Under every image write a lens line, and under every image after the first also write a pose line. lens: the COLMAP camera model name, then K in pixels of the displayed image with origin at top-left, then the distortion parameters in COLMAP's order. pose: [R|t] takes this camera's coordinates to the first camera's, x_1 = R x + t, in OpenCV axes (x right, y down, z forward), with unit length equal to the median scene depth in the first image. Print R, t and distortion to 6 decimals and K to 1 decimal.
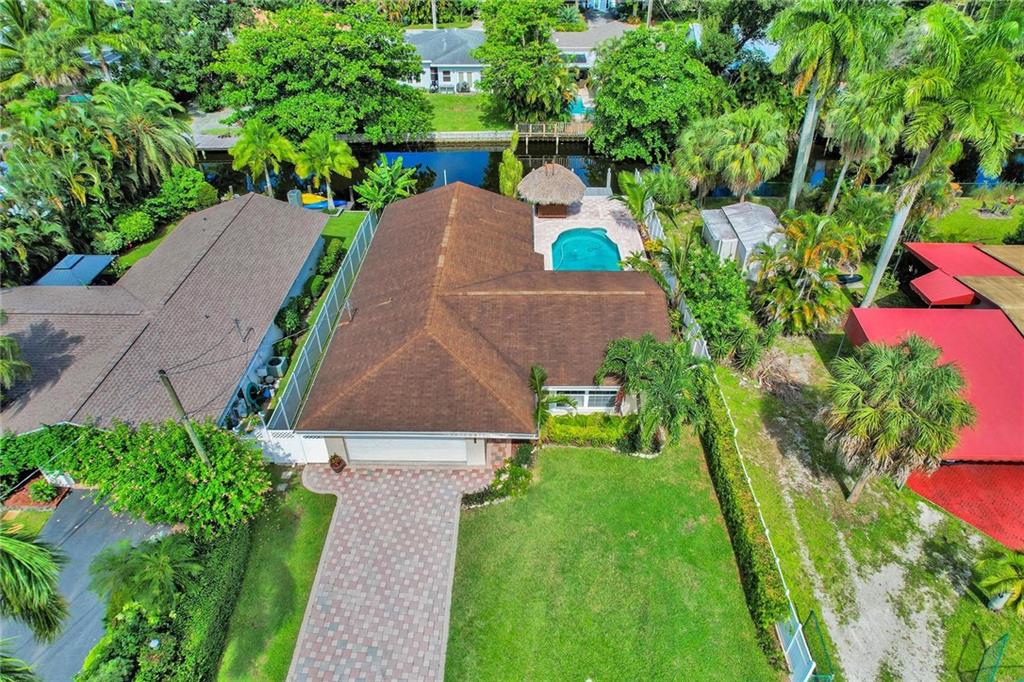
lens RADIAL K [[676.5, 0, 511.4], [0, 676.5, 345.3], [0, 0, 1]] dist [-0.097743, 0.096064]
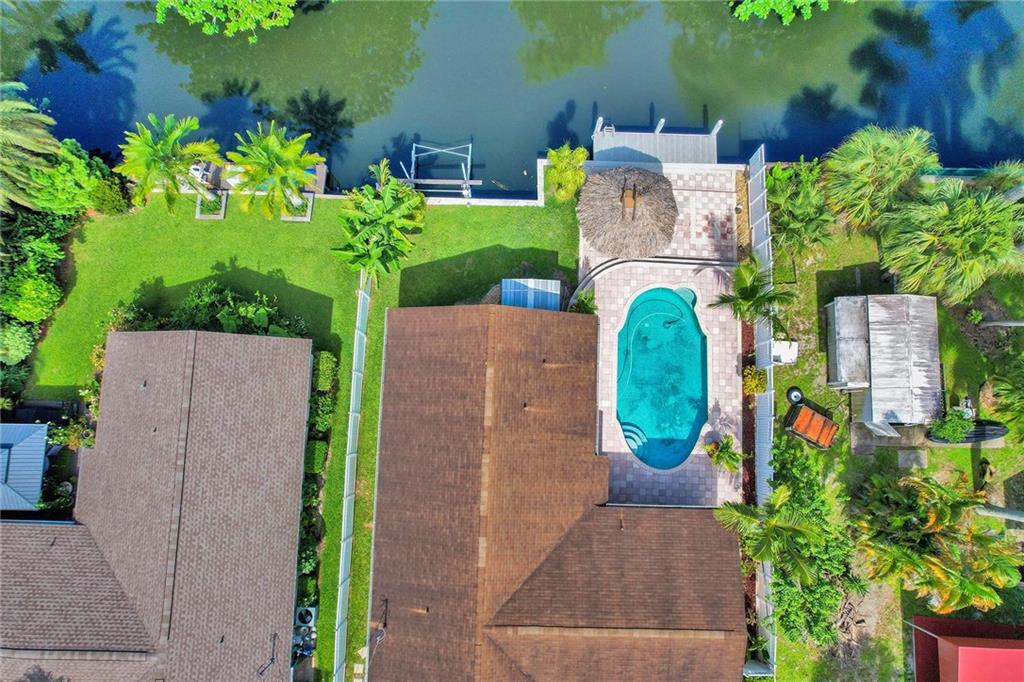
lens RADIAL K [[668.6, 0, 512.2], [0, 668.6, 345.0], [0, 0, 1]] dist [-0.097348, 0.097484]
pose [[0.999872, 0.015417, 0.004206, -0.072752], [-0.013700, 0.691457, 0.722287, -0.825870], [0.008227, -0.722253, 0.691580, 0.606511]]
